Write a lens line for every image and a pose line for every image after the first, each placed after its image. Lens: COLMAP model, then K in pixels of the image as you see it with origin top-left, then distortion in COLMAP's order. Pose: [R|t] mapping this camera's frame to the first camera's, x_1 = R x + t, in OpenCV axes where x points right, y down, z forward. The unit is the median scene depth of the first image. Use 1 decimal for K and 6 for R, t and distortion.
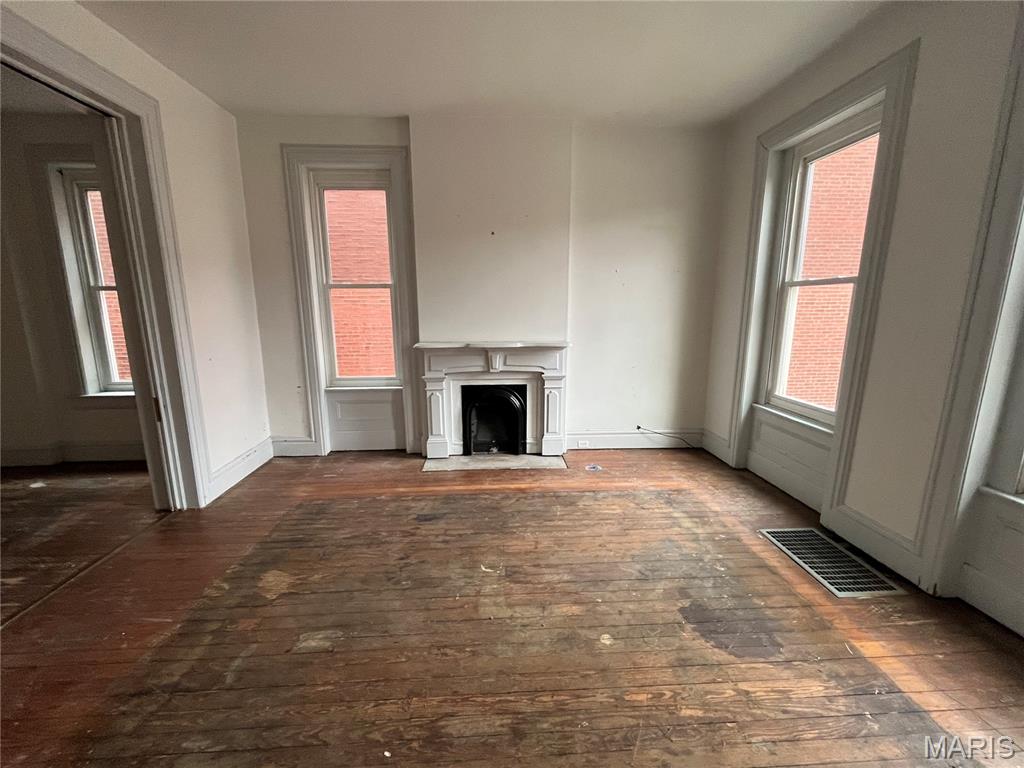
lens RADIAL K [[416.3, 0, 506.6], [0, 416.3, 386.4], [0, 0, 1]] dist [-0.002427, 0.001144]
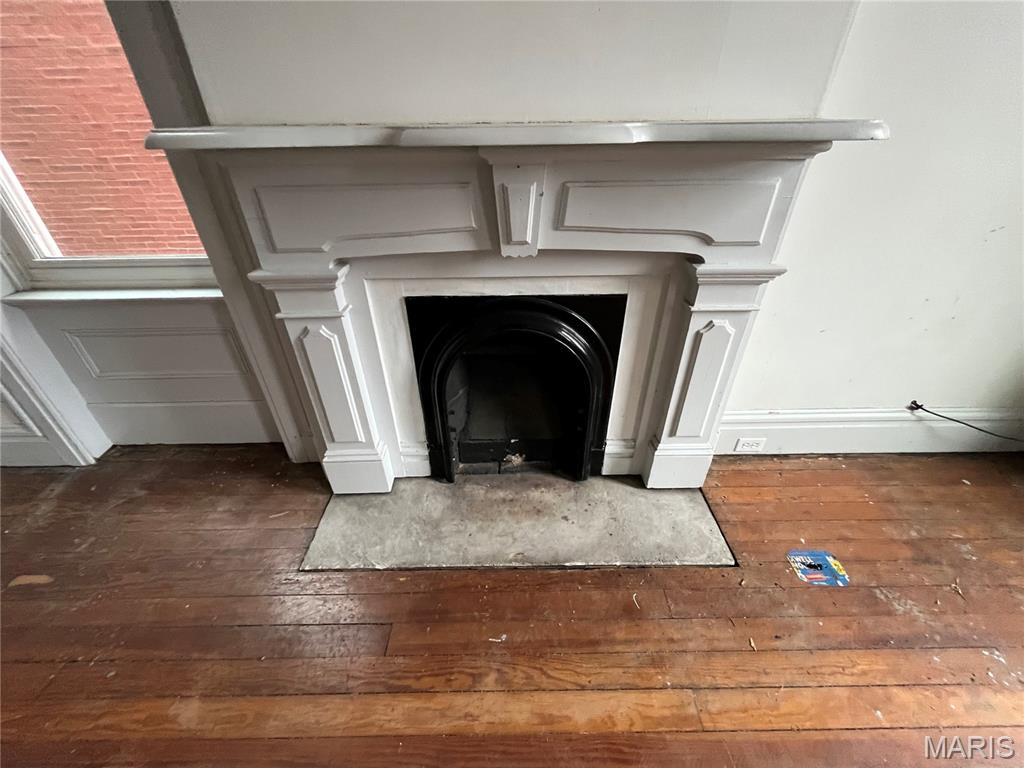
lens RADIAL K [[416.3, 0, 510.9], [0, 416.3, 388.5], [0, 0, 1]] dist [-0.002427, 0.001144]
pose [[0.999556, 0.011800, -0.027377, -0.024816], [-0.000450, 0.924194, 0.381922, -0.055926], [0.029809, -0.381740, 0.923789, 0.707692]]
